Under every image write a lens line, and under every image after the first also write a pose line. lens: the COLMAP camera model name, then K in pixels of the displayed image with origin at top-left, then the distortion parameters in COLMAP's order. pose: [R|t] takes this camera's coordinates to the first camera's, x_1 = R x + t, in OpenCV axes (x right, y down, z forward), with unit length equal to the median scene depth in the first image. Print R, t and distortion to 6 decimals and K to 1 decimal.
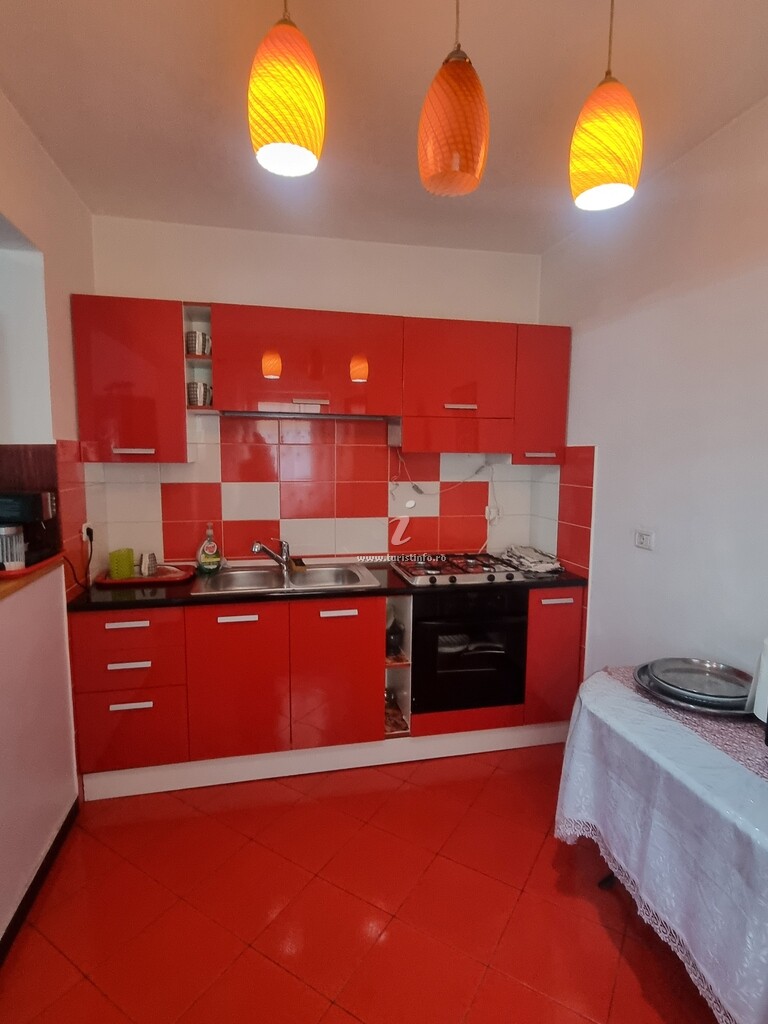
lens RADIAL K [[534.1, 0, 384.0], [0, 534.1, 512.0], [0, 0, 1]] dist [-0.001383, -0.002362]
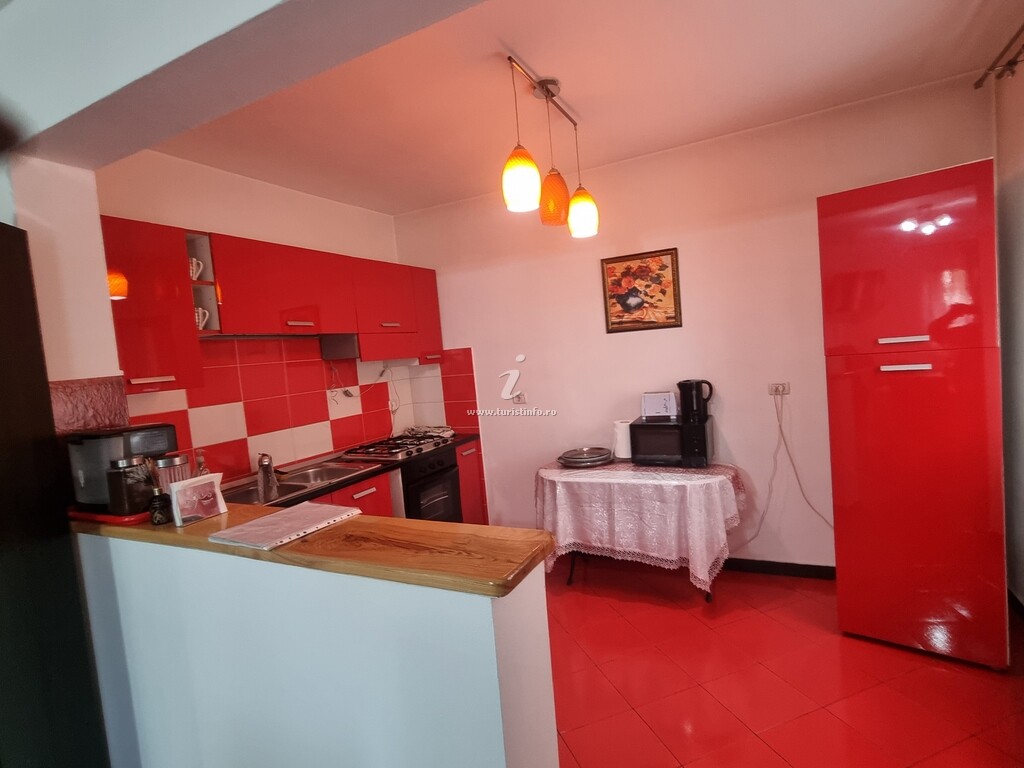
lens RADIAL K [[534.1, 0, 512.0], [0, 534.1, 384.0], [0, 0, 1]] dist [-0.001383, -0.002362]
pose [[0.632773, -0.112226, 0.766162, -0.661160], [0.175198, 0.984533, -0.000484, 0.002325], [-0.754257, 0.134536, 0.642648, -0.064449]]
